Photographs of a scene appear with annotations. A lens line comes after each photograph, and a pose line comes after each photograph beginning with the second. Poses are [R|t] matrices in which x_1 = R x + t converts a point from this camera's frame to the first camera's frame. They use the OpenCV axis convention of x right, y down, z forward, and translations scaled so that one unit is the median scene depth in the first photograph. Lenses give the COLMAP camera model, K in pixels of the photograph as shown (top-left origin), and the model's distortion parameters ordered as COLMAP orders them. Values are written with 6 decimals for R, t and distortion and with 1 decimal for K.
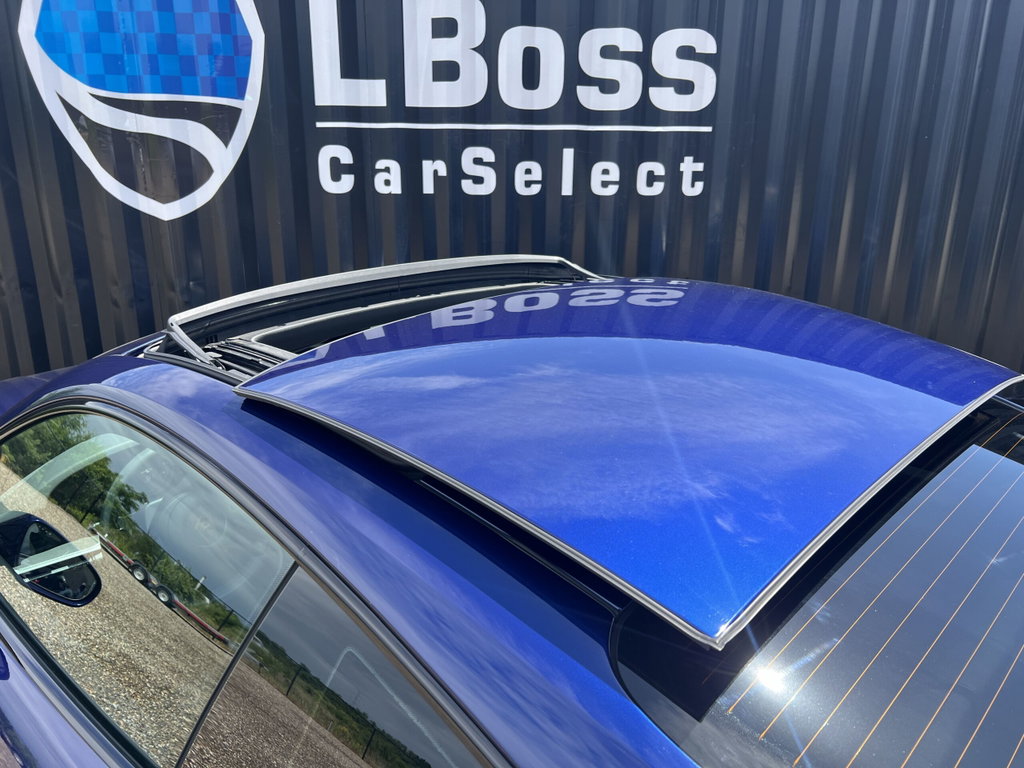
lens RADIAL K [[775.3, 0, 514.3], [0, 775.3, 375.3], [0, 0, 1]] dist [0.040565, -0.053374]
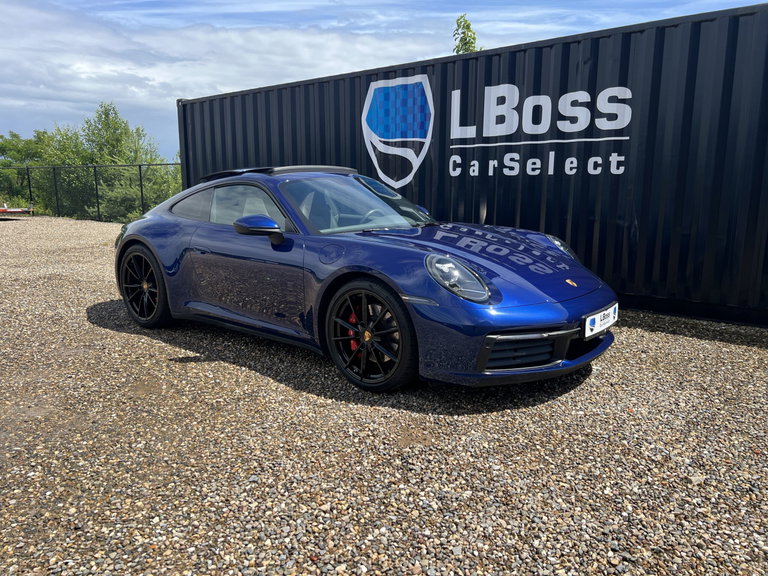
lens RADIAL K [[581.4, 0, 380.8], [0, 581.4, 293.0], [0, 0, 1]] dist [0.040565, -0.053374]
pose [[0.729363, 0.115813, -0.674253, 0.816917], [-0.192205, 0.980560, -0.039490, 0.213221], [0.656572, 0.158397, 0.737444, -0.348252]]
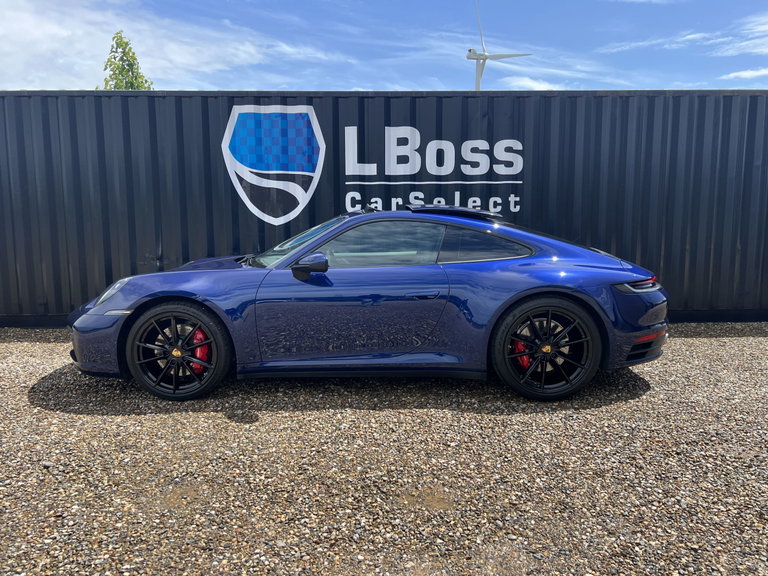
lens RADIAL K [[581.4, 0, 385.1], [0, 581.4, 290.6], [0, 0, 1]] dist [0.040565, -0.053374]
pose [[0.999472, -0.009895, -0.030964, -0.089521], [0.004525, 0.985619, -0.168920, 0.270927], [0.032190, 0.168690, 0.985143, -0.605720]]
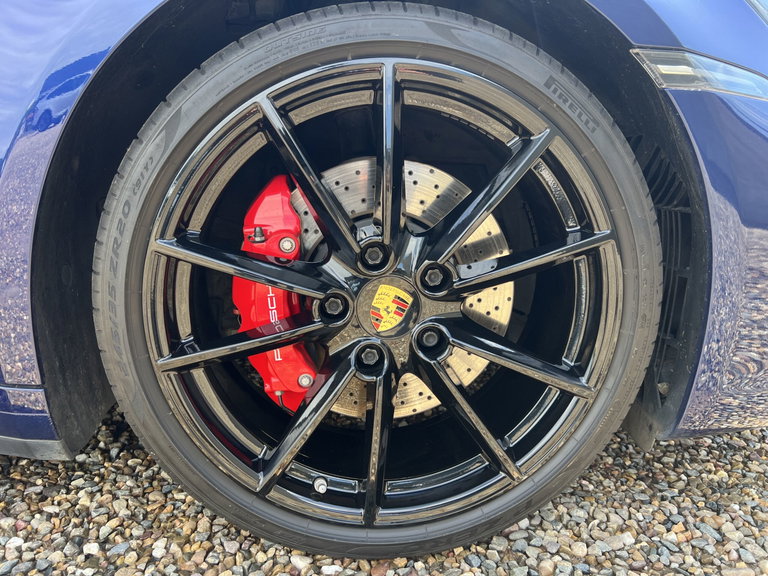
lens RADIAL K [[581.4, 0, 384.3], [0, 581.4, 293.0], [0, 0, 1]] dist [0.040565, -0.053374]
pose [[0.998231, 0.006878, 0.059059, -0.502470], [-0.002474, 0.997230, -0.074334, 0.212135], [-0.059407, 0.074057, 0.995483, 0.234551]]
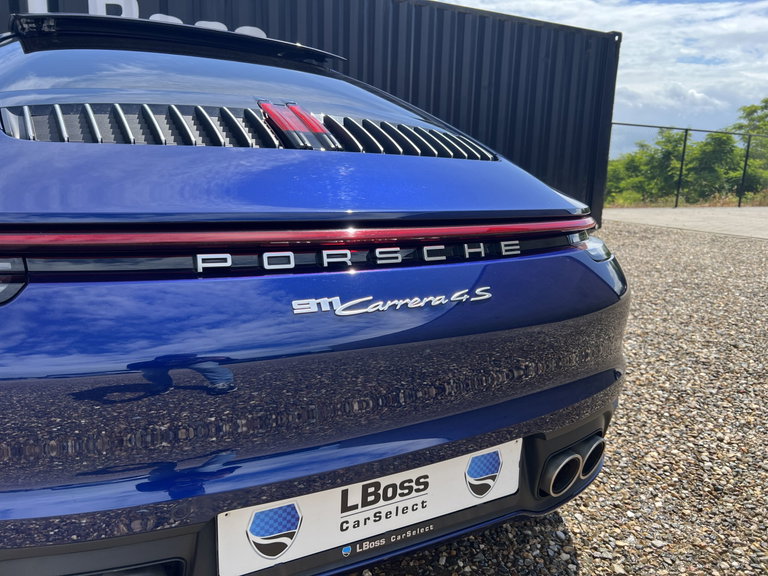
lens RADIAL K [[581.4, 0, 394.3], [0, 581.4, 290.8], [0, 0, 1]] dist [0.040565, -0.053374]
pose [[0.899188, -0.076121, 0.430890, -0.133871], [0.104392, 0.993636, -0.042312, 0.304823], [-0.424927, 0.083028, 0.901412, -0.409603]]
